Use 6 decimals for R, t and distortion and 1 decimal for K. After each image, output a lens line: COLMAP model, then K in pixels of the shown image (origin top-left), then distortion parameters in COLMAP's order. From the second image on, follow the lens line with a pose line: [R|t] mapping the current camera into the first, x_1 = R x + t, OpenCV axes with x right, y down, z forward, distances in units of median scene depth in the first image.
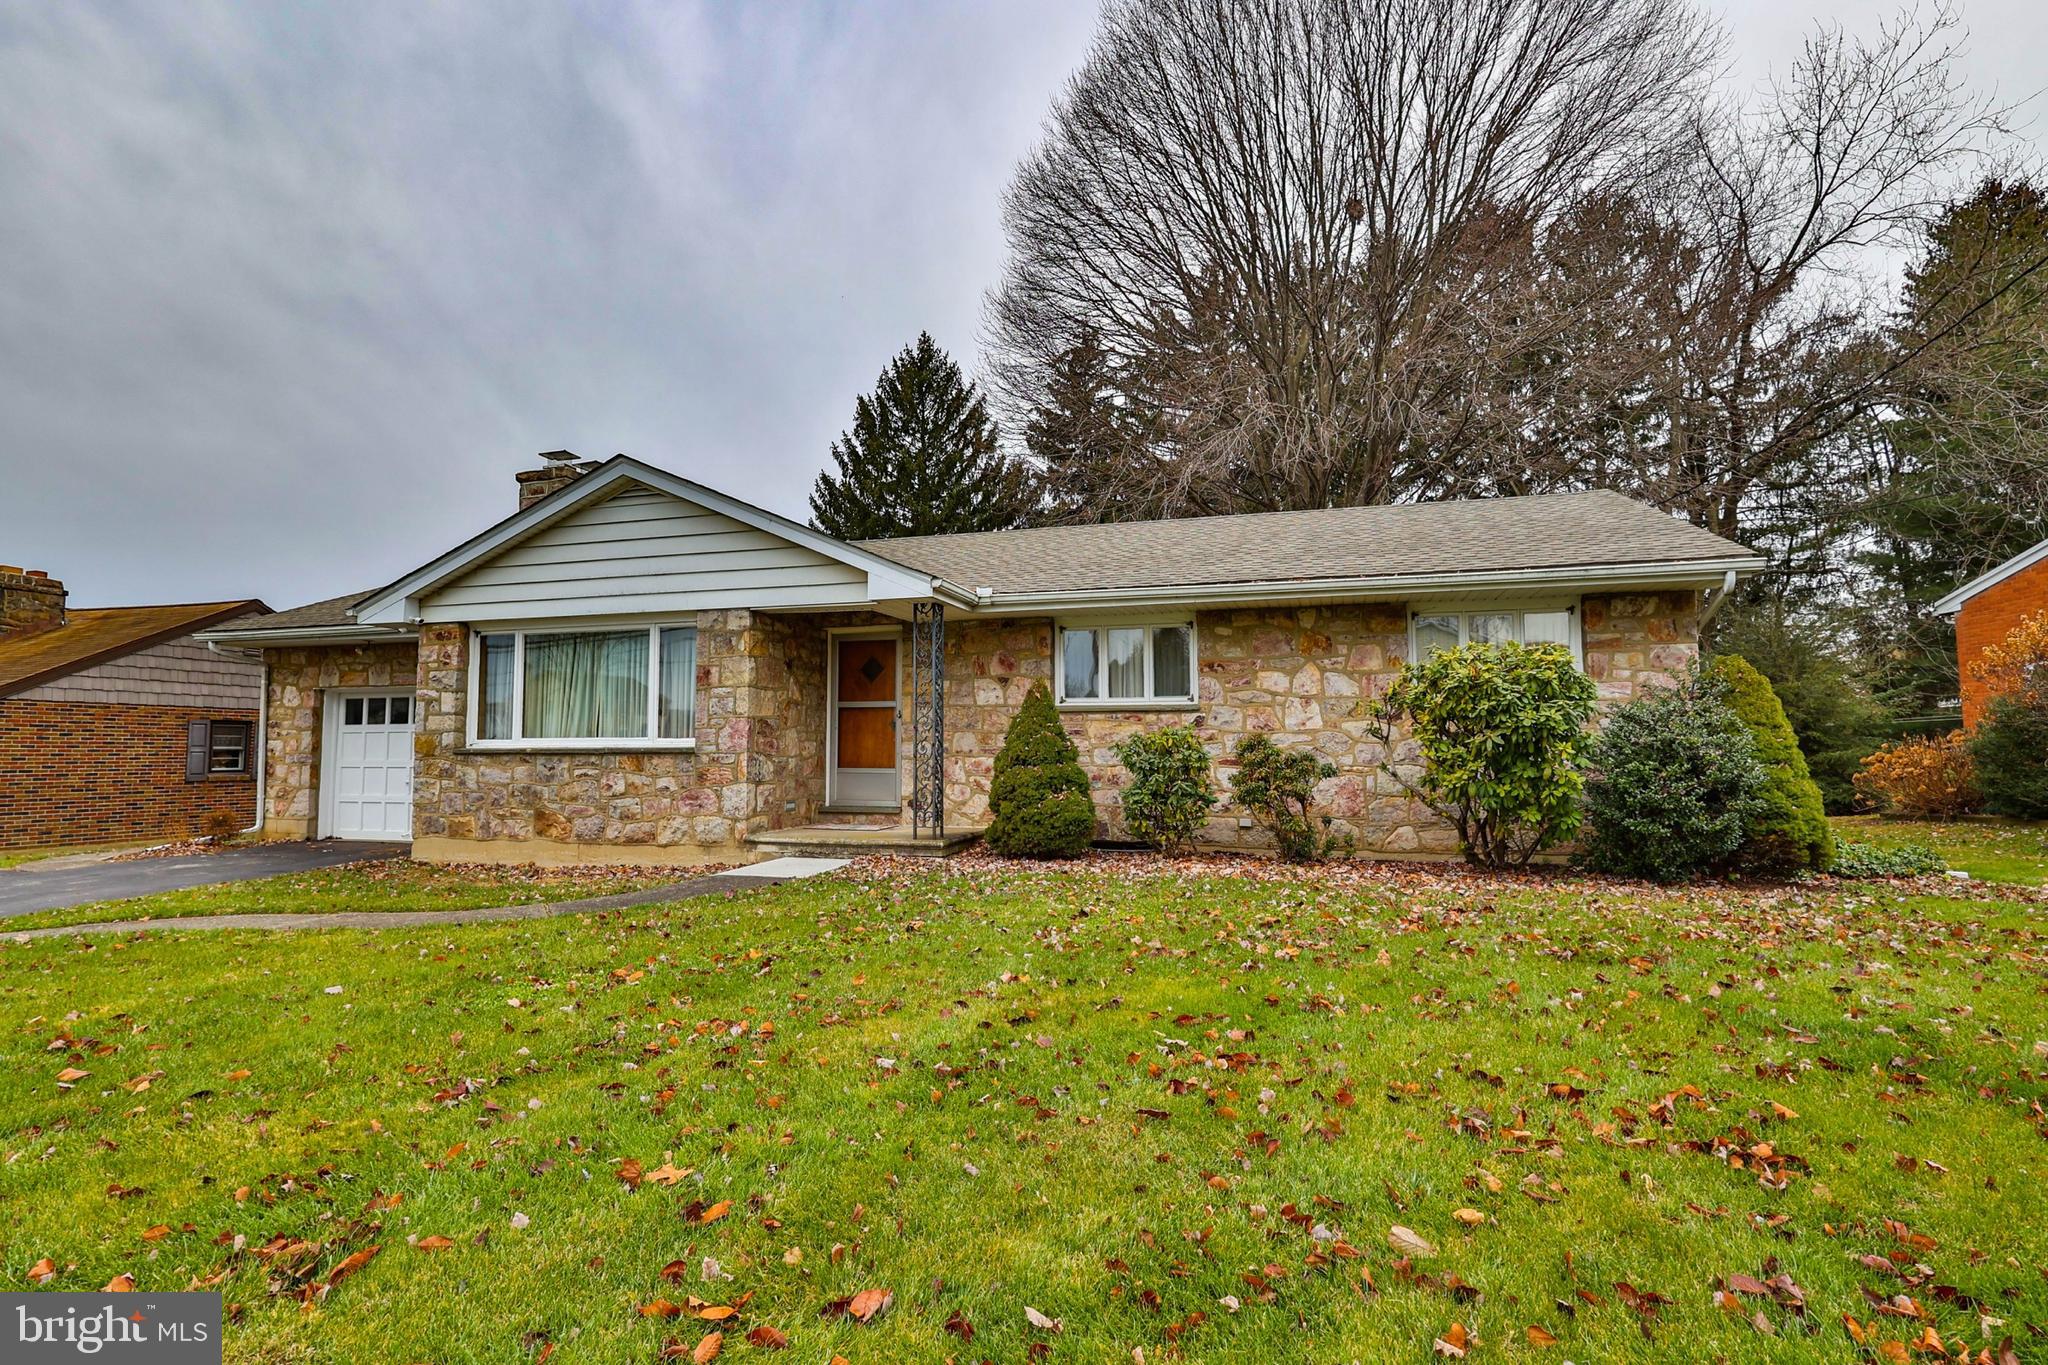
lens RADIAL K [[999.2, 0, 1024.0], [0, 999.2, 682.5], [0, 0, 1]] dist [-0.000971, 0.000855]
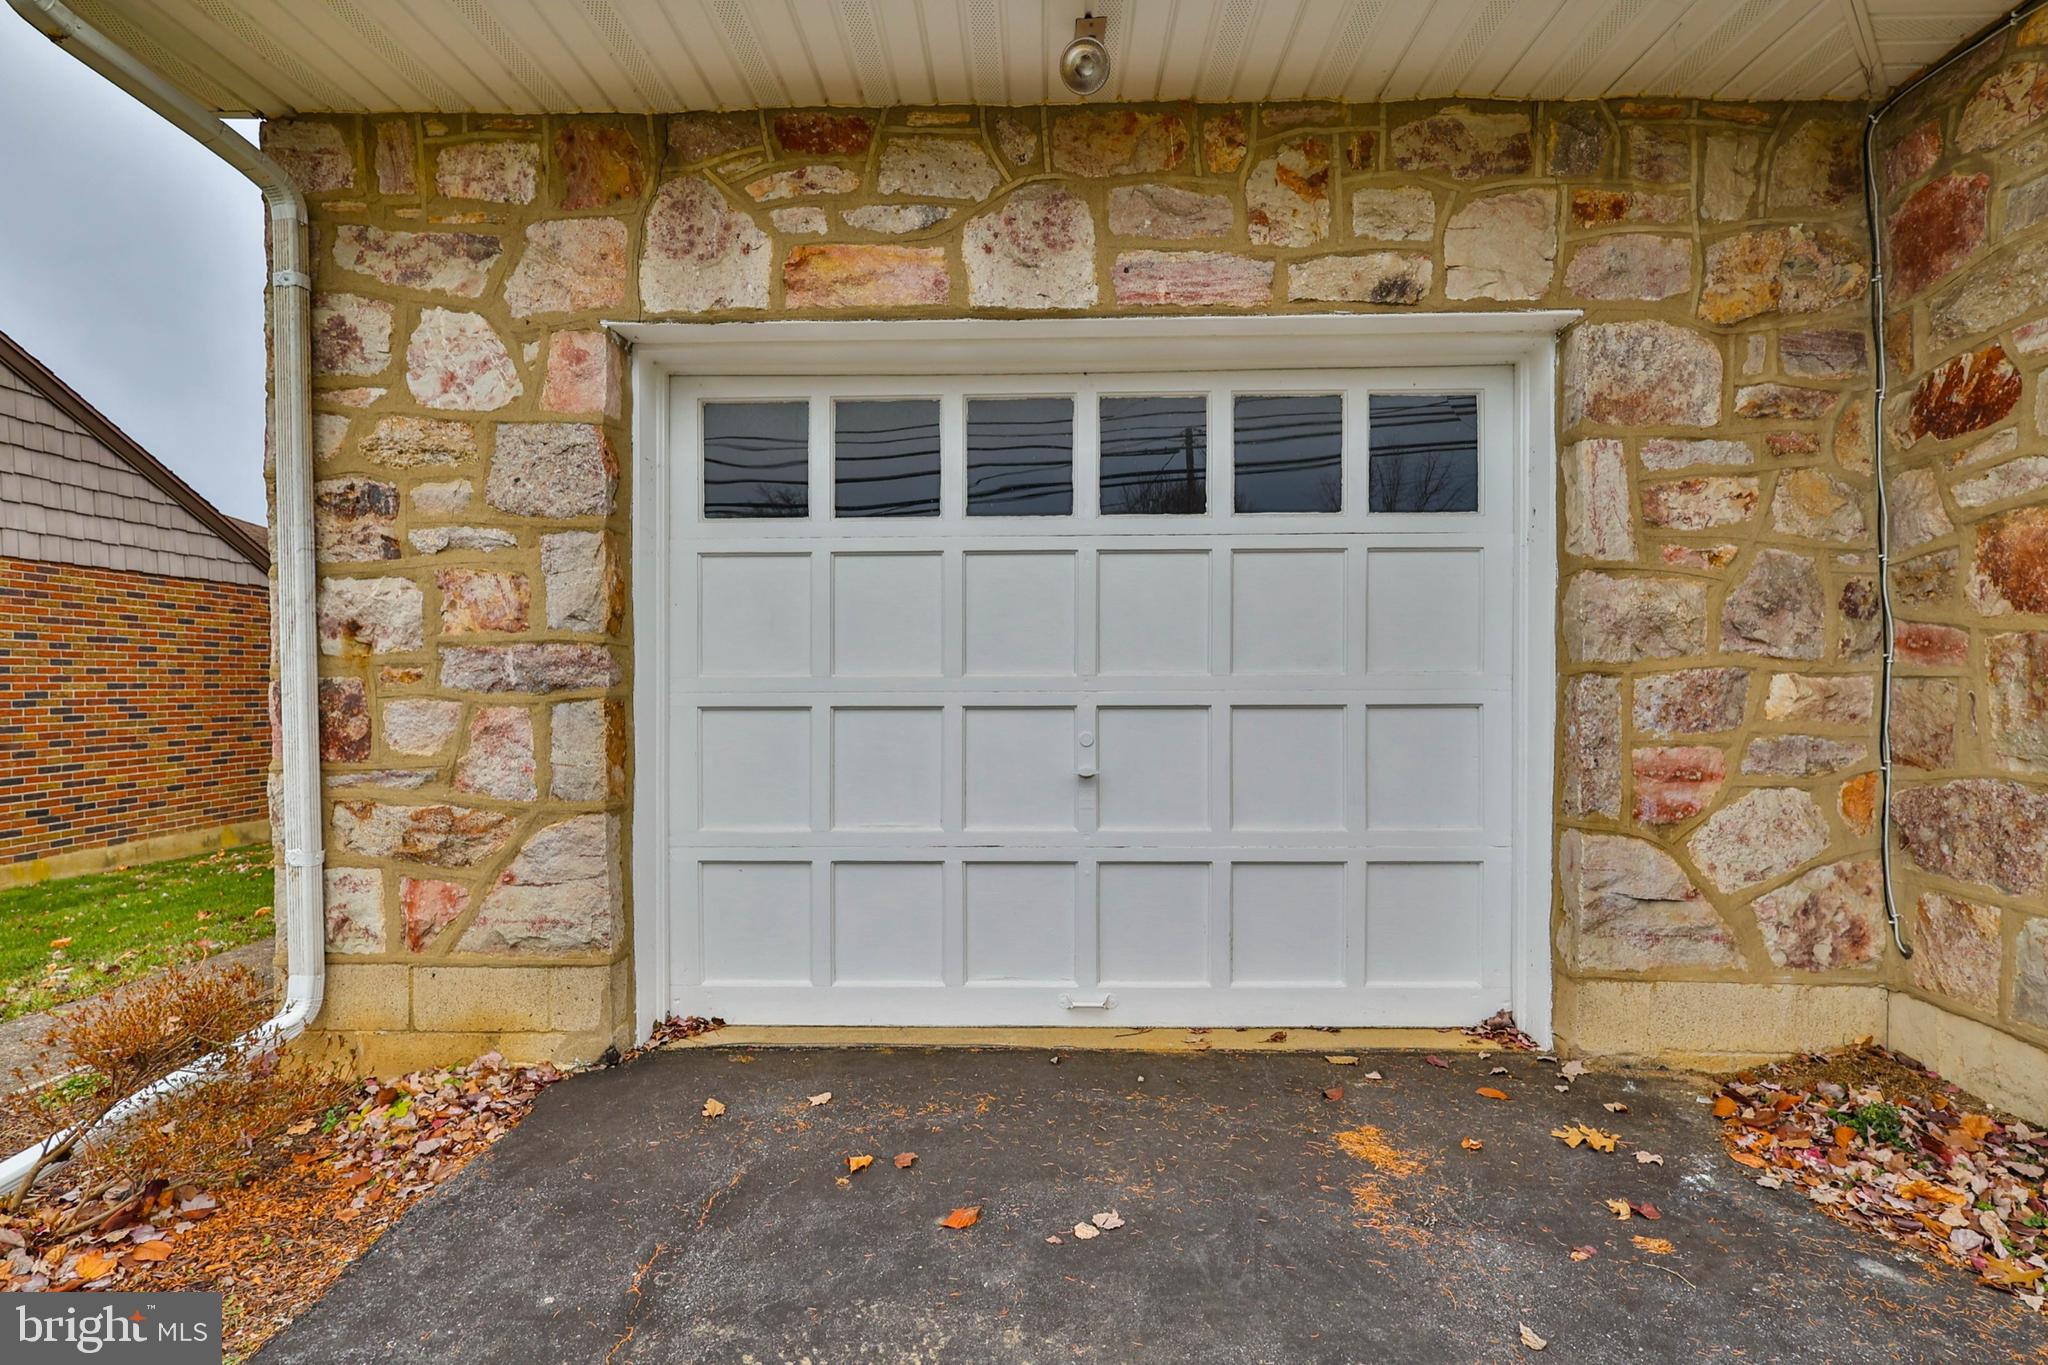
lens RADIAL K [[999.2, 0, 1024.0], [0, 999.2, 682.5], [0, 0, 1]] dist [-0.000971, 0.000855]
pose [[0.963895, -0.002148, 0.266273, -0.874143], [-0.017422, 0.997316, 0.071113, 0.080602], [-0.265711, -0.073184, 0.961271, 0.994263]]
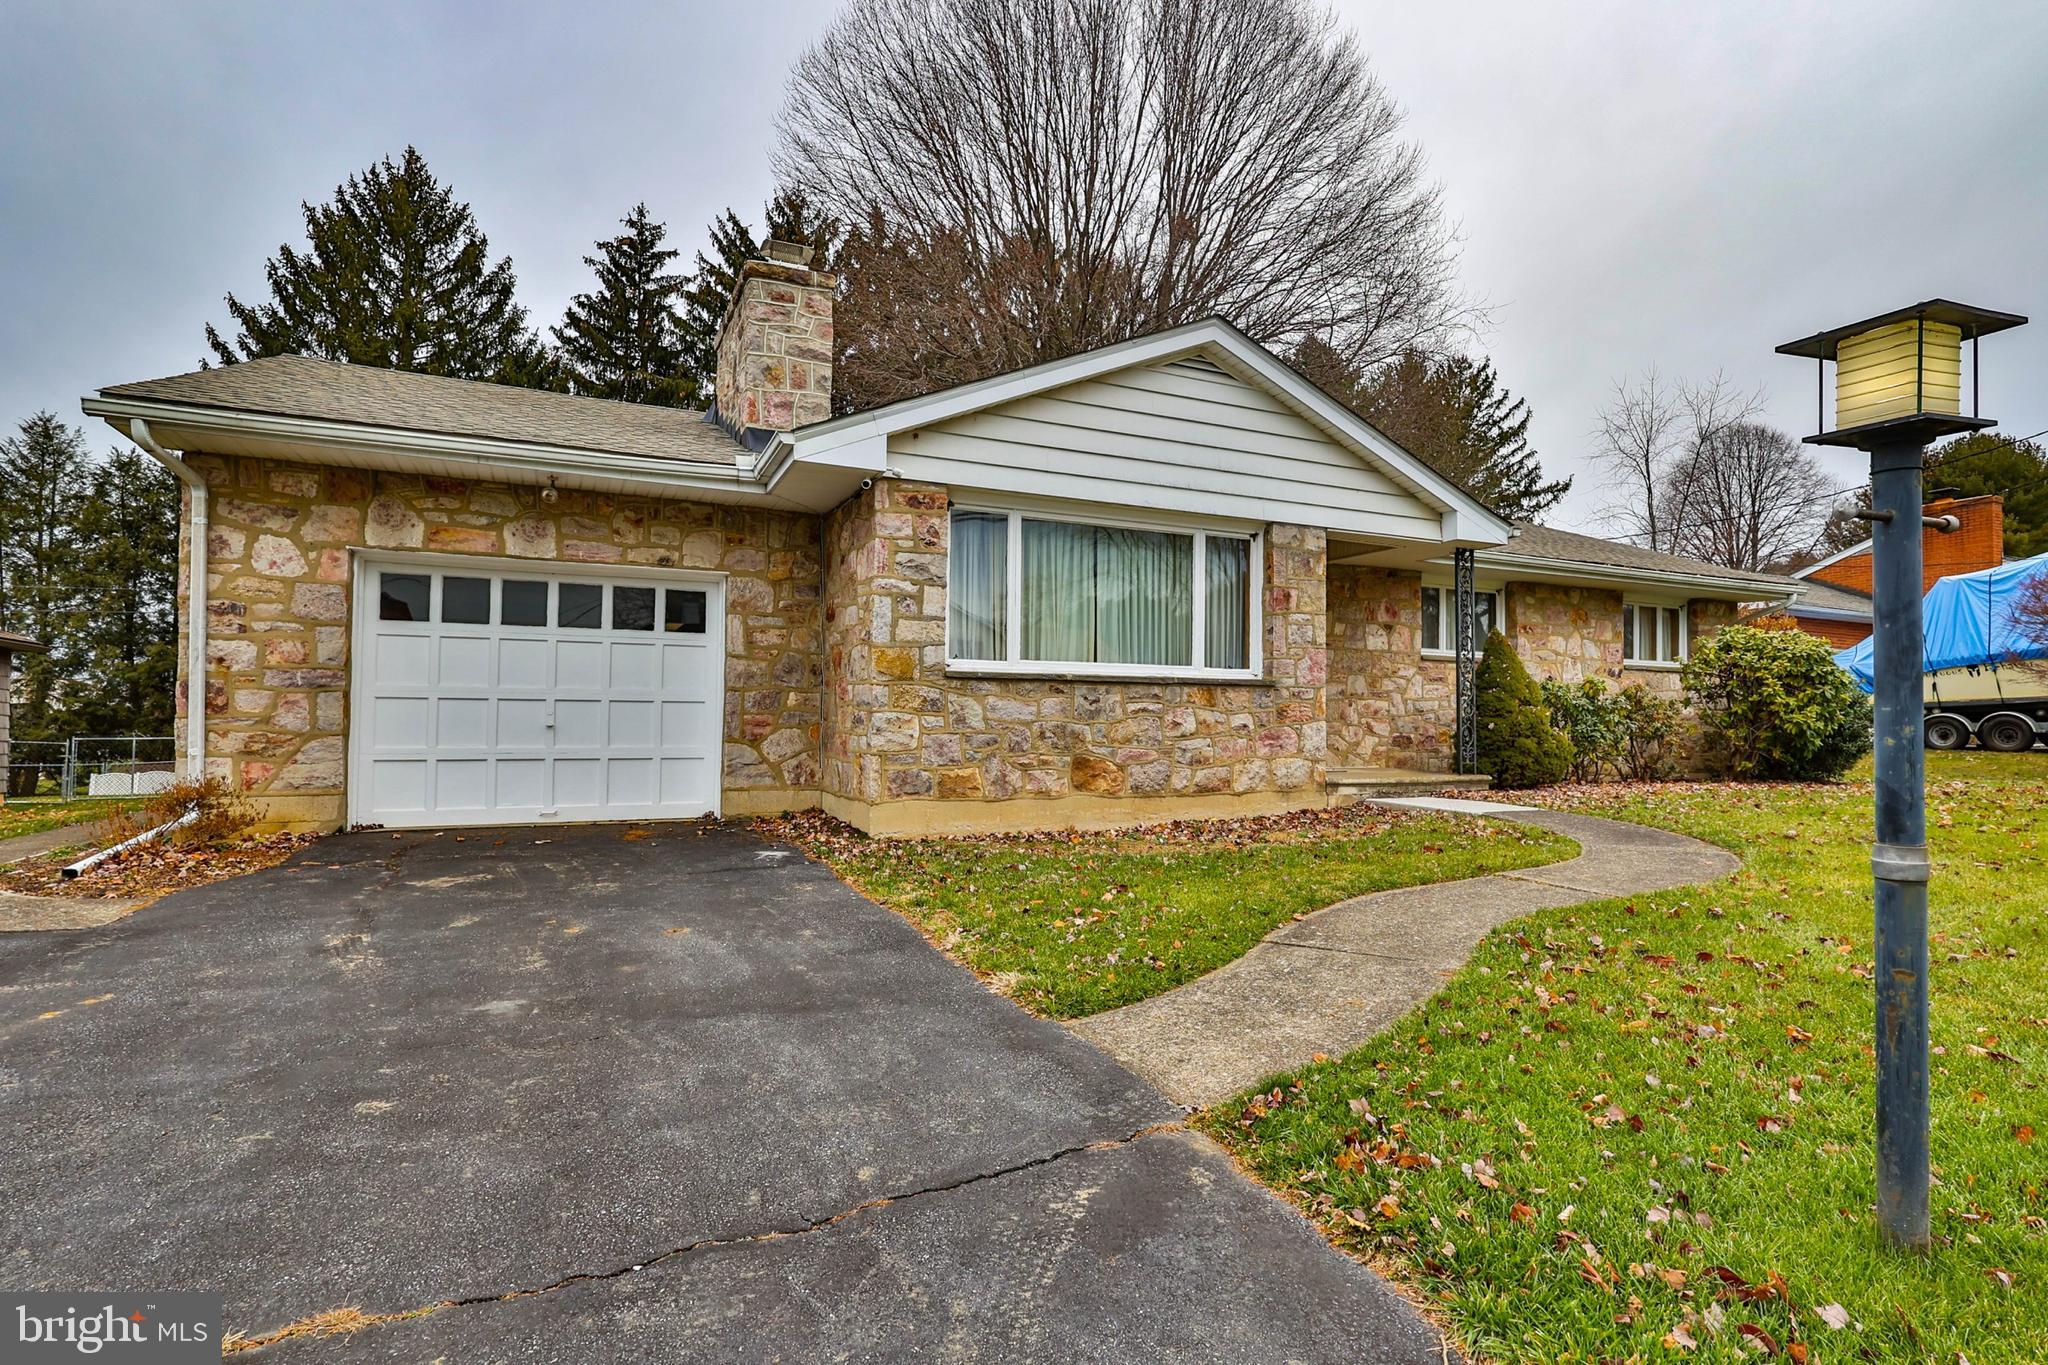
lens RADIAL K [[996.5, 0, 1011.5], [0, 996.5, 694.9], [0, 0, 1]] dist [0.003782, 0.001650]
pose [[0.749324, 0.025843, 0.661699, -1.017729], [-0.056519, 0.998088, 0.025023, 0.065414], [-0.659787, -0.056149, 0.749352, 0.471398]]
